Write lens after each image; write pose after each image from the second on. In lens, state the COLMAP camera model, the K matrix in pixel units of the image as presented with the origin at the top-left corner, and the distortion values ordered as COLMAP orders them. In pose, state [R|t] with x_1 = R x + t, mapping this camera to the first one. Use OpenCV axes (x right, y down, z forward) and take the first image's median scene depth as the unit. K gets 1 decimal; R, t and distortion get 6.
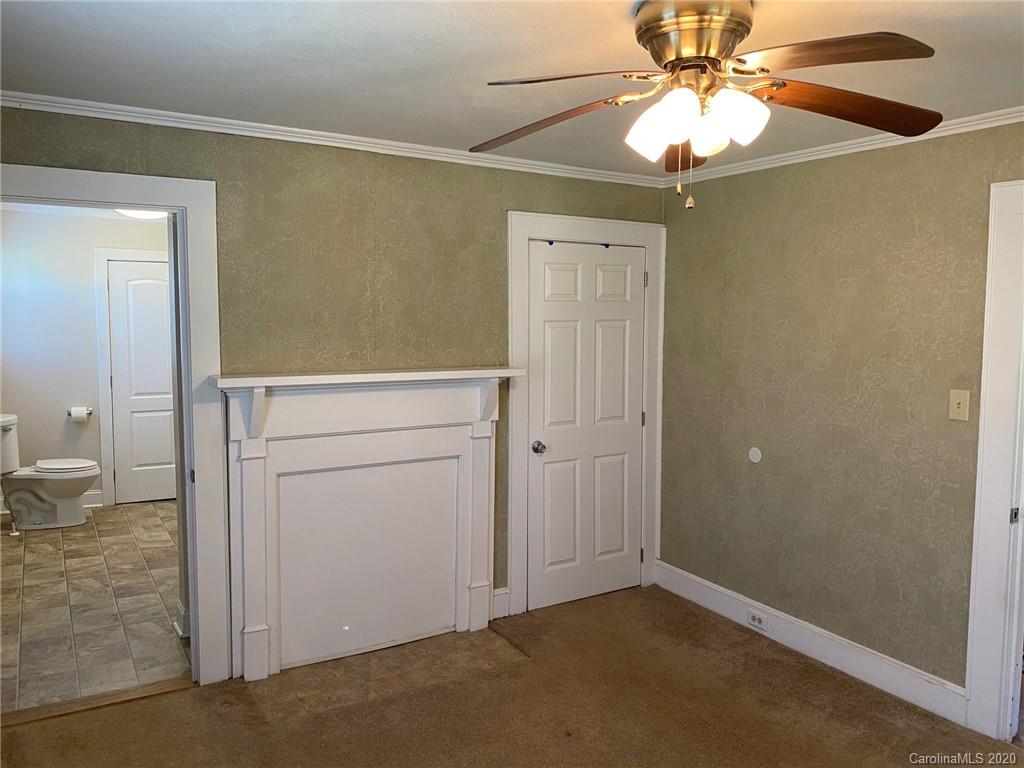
lens RADIAL K [[795.9, 0, 510.6], [0, 795.9, 379.7], [0, 0, 1]] dist [0.035838, 0.006673]
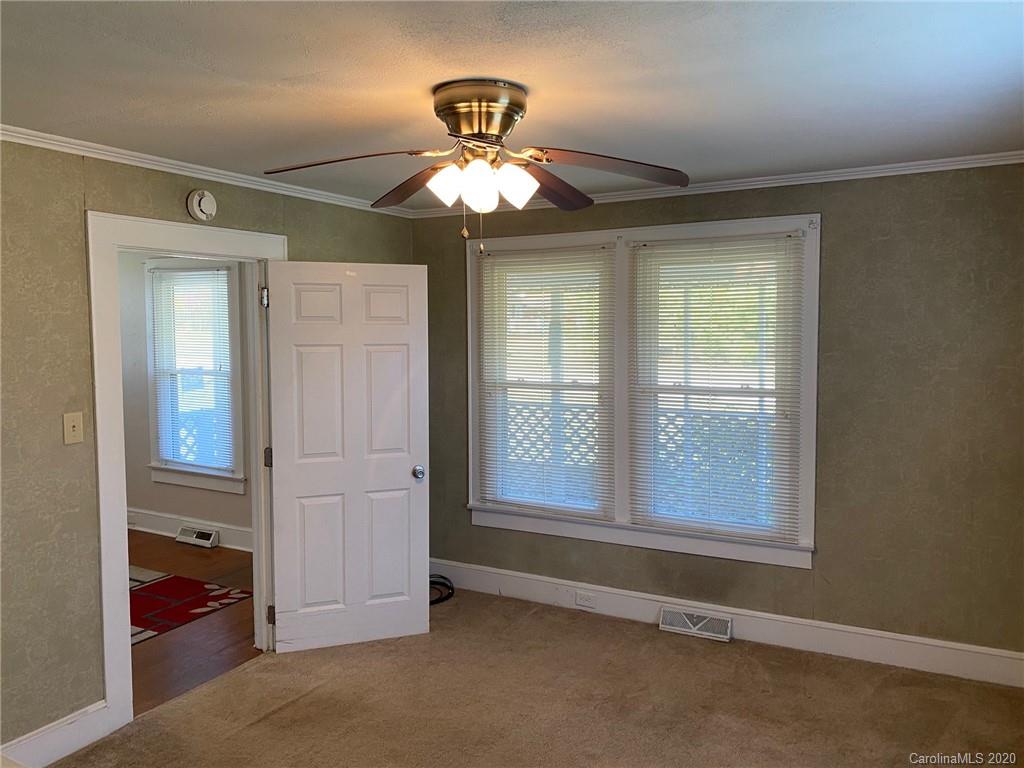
lens RADIAL K [[795.9, 0, 511.6], [0, 795.9, 388.7], [0, 0, 1]] dist [0.035838, 0.006673]
pose [[-0.492409, -0.076799, 0.866969, -0.553905], [0.087217, 0.986732, 0.136945, -0.103325], [-0.865983, 0.143047, -0.479177, 0.989087]]
